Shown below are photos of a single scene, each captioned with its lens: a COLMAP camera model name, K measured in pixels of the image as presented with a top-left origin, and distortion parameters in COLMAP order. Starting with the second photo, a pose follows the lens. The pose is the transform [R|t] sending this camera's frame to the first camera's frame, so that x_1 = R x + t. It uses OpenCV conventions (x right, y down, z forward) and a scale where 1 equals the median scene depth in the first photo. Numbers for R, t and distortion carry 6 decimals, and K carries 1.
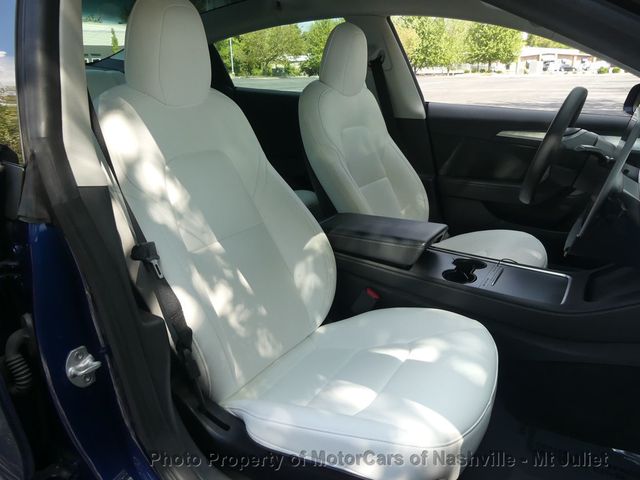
lens RADIAL K [[485.7, 0, 320.0], [0, 485.7, 240.0], [0, 0, 1]] dist [-0.008098, 0.000351]
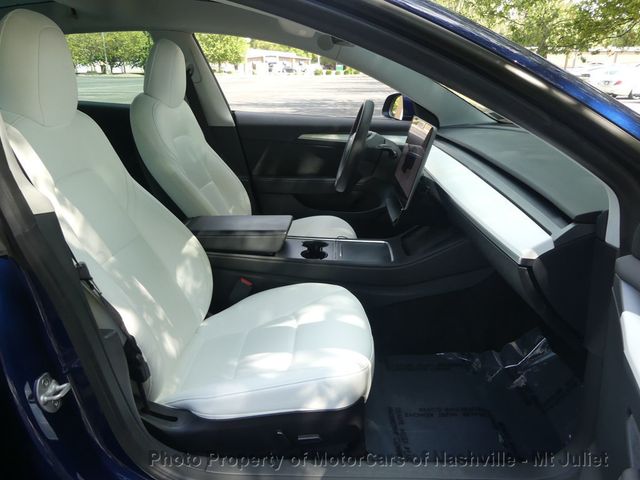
lens RADIAL K [[481.8, 0, 320.0], [0, 481.8, 240.0], [0, 0, 1]] dist [0.005474, 0.001565]
pose [[0.873413, -0.143745, 0.465282, -0.243403], [0.143059, 0.989022, 0.037005, -0.005296], [-0.465494, 0.034243, 0.884389, -0.092155]]
